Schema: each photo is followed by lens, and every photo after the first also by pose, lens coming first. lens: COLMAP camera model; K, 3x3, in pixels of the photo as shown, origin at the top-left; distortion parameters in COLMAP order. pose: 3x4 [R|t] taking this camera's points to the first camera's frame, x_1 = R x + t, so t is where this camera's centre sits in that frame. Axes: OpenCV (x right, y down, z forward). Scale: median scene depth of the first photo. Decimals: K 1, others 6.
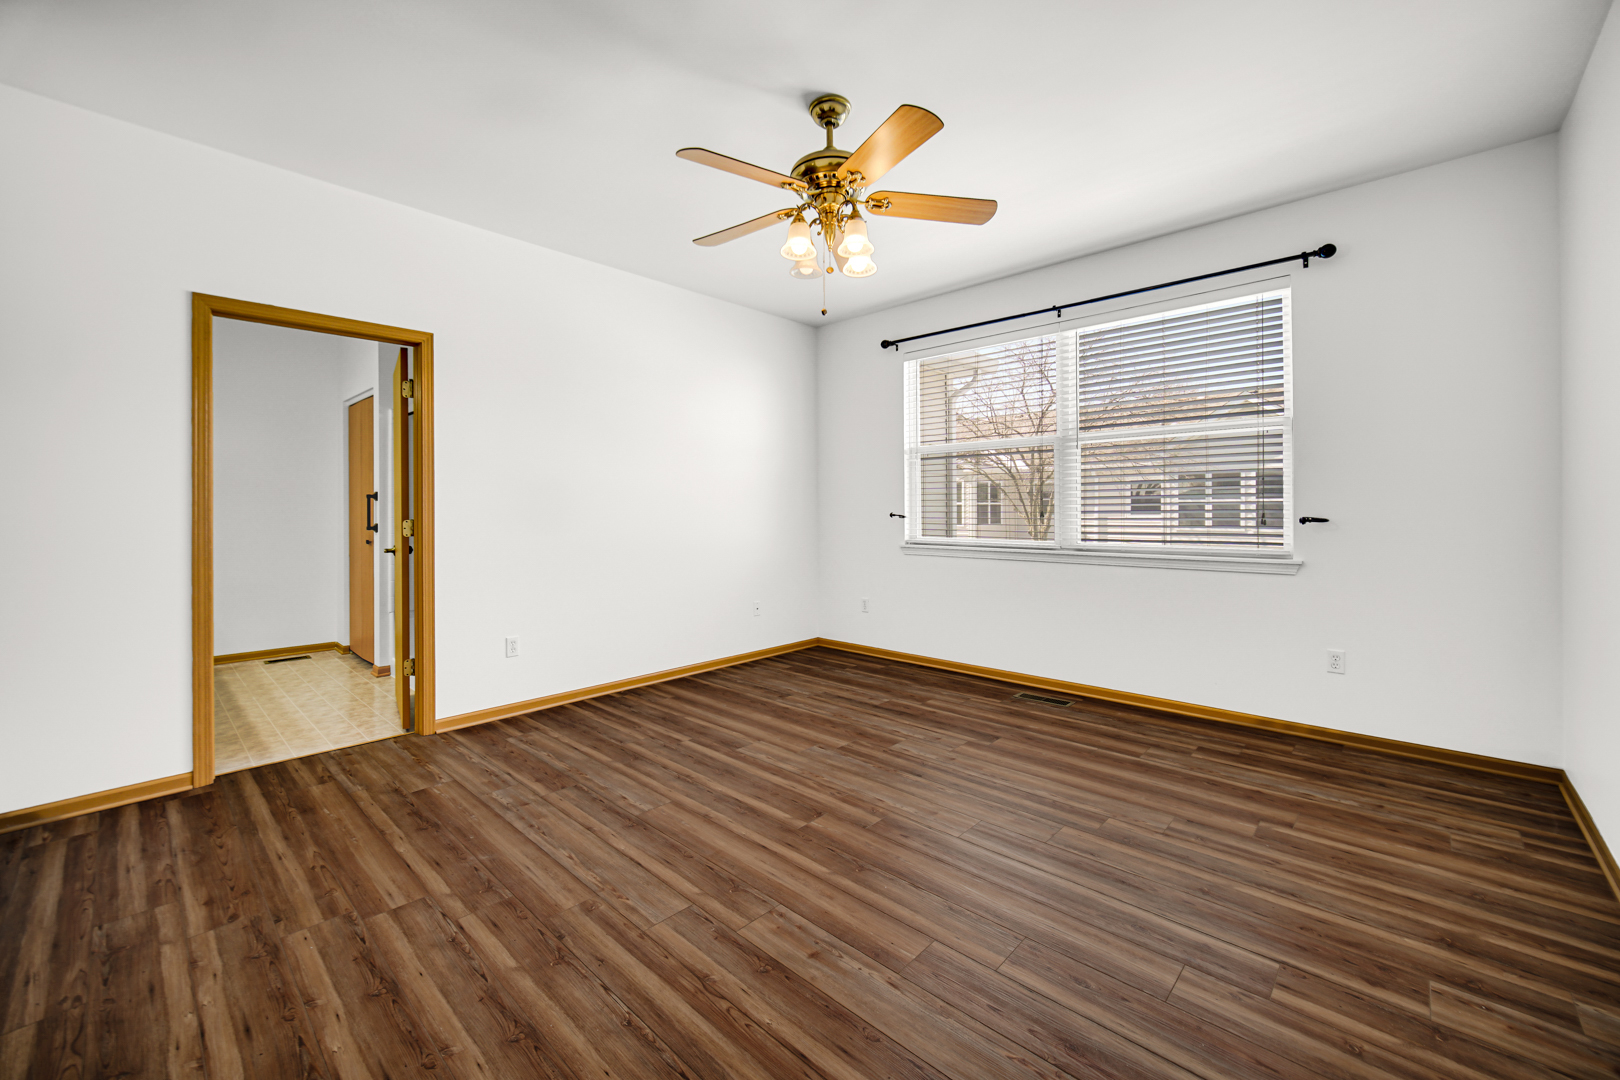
lens RADIAL K [[645.3, 0, 792.8], [0, 645.3, 507.9], [0, 0, 1]] dist [-0.001656, 0.000250]
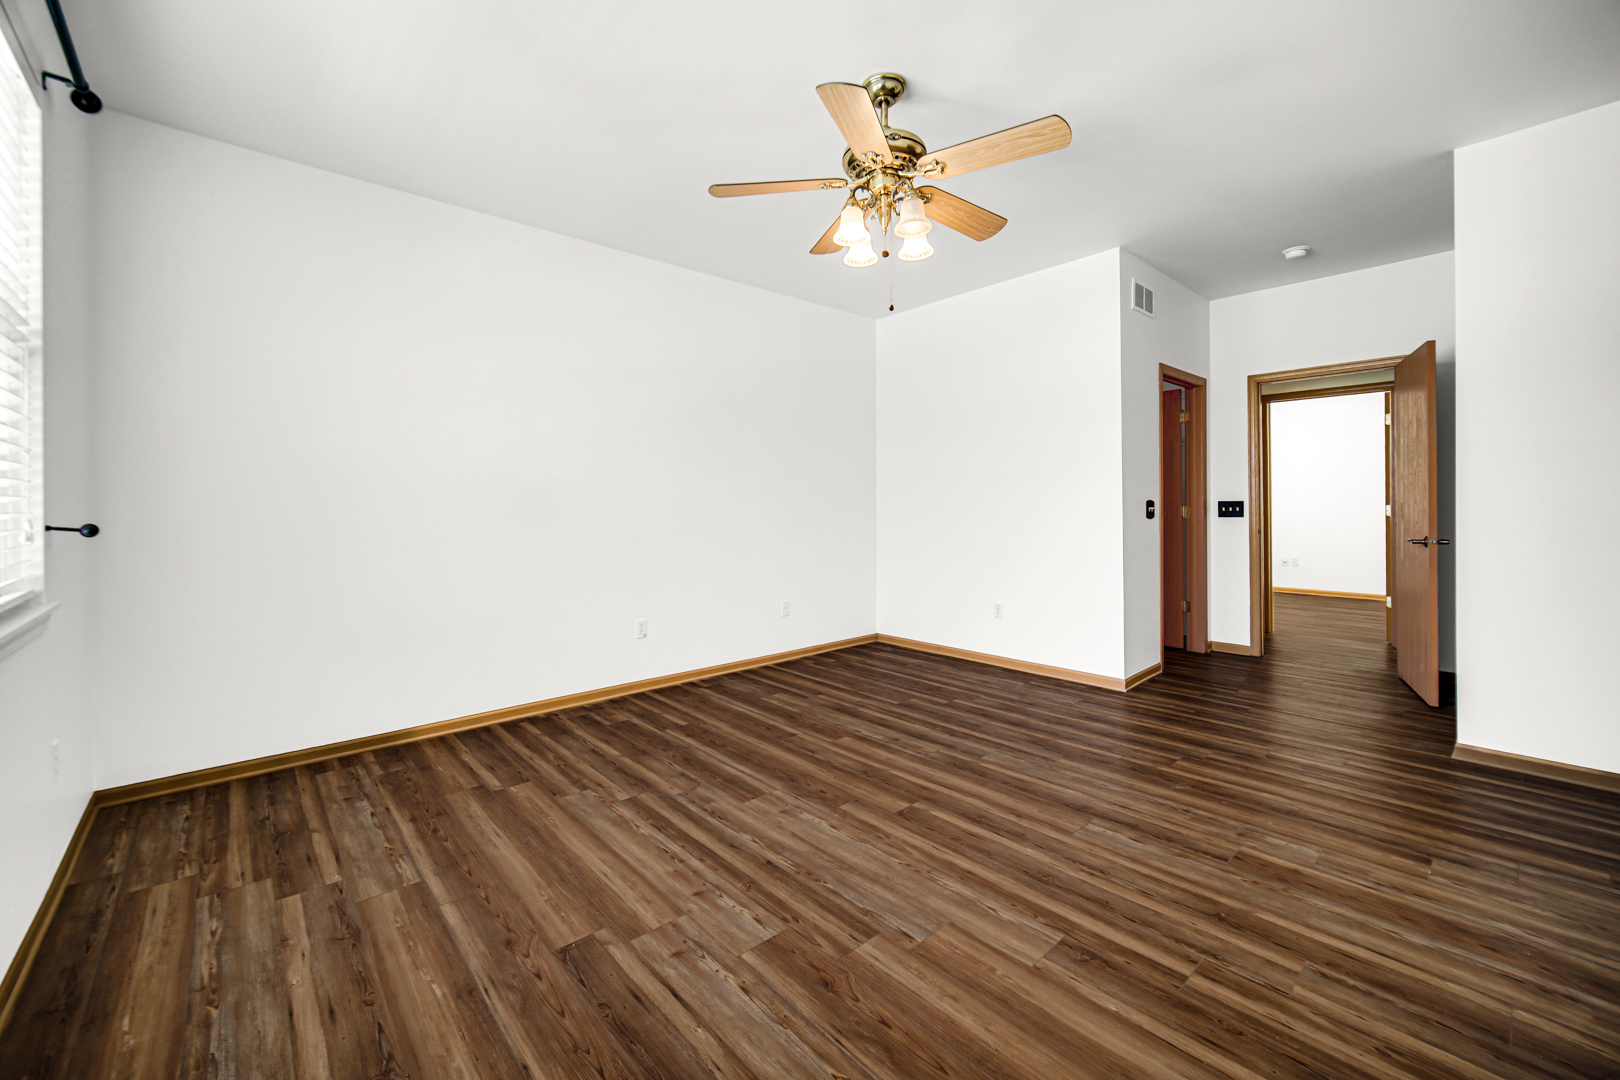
lens RADIAL K [[645.3, 0, 813.4], [0, 645.3, 502.1], [0, 0, 1]] dist [-0.001656, 0.000250]
pose [[-0.998522, 0.011749, 0.053065, 0.100023], [0.011555, 0.999925, -0.003959, 0.005681], [-0.053107, -0.003340, -0.998583, 1.712281]]
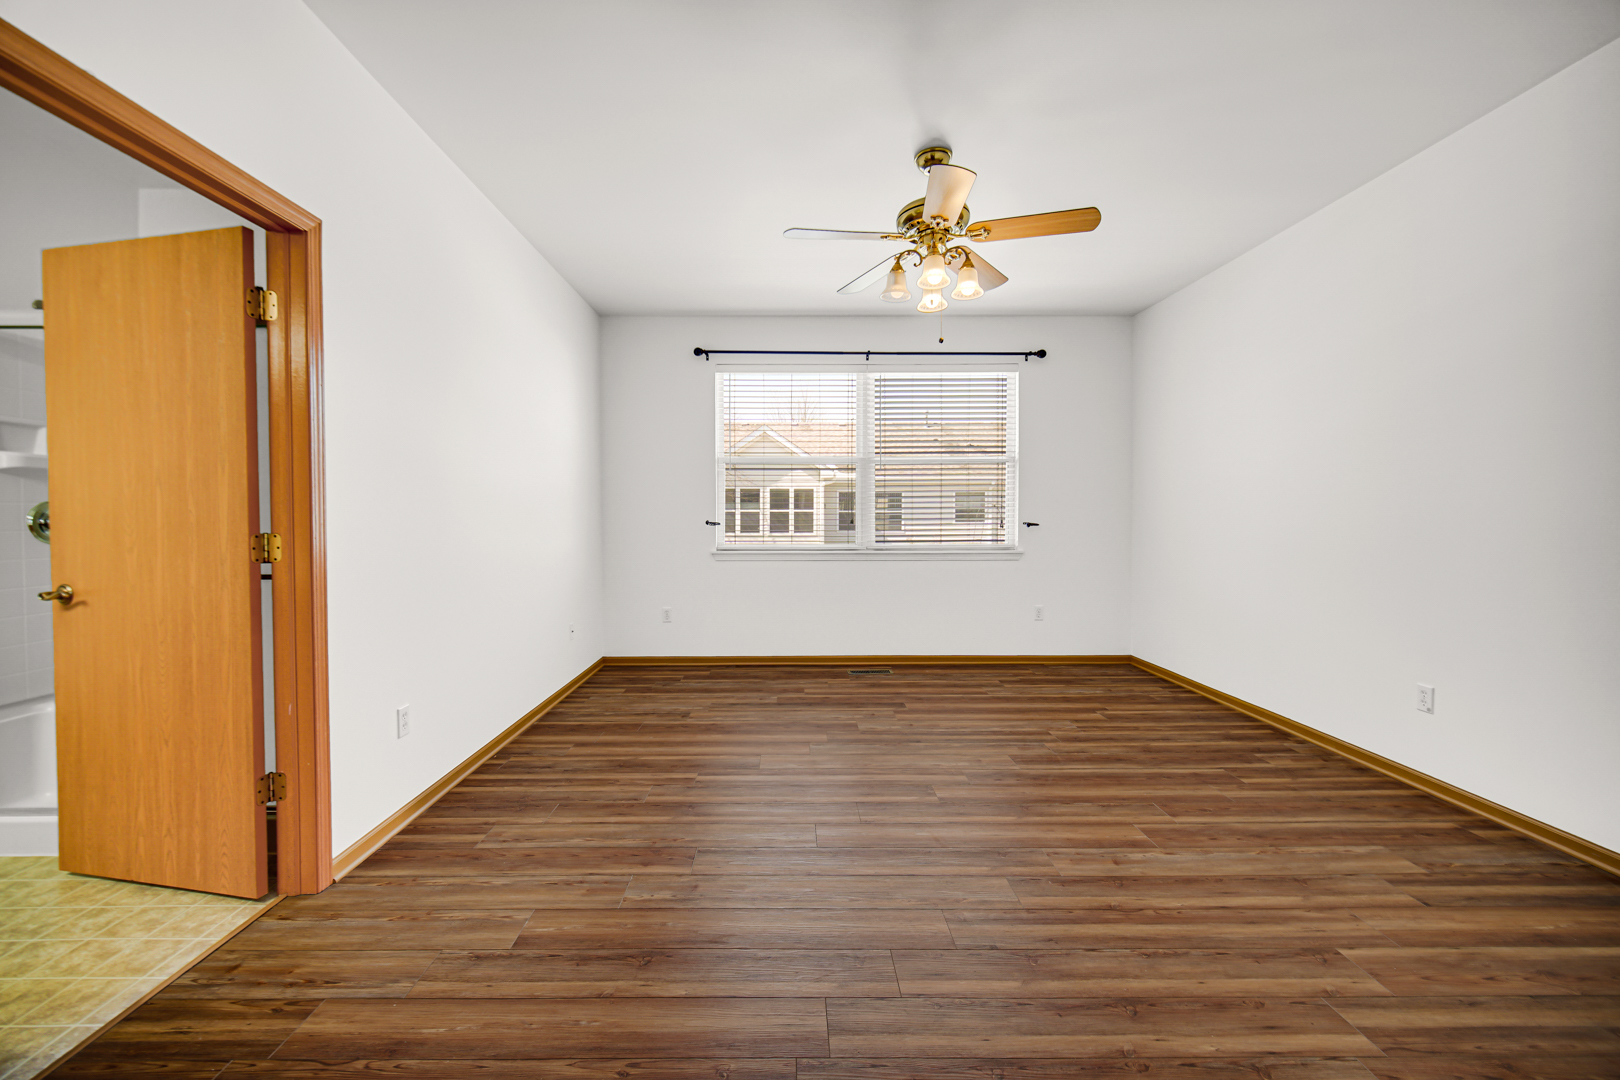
lens RADIAL K [[645.3, 0, 778.4], [0, 645.3, 528.0], [0, 0, 1]] dist [-0.001656, 0.000250]
pose [[0.720691, -0.009334, 0.693194, -0.797252], [-0.003567, 0.999846, 0.017171, 0.002808], [-0.693247, -0.014848, 0.720547, 0.326293]]
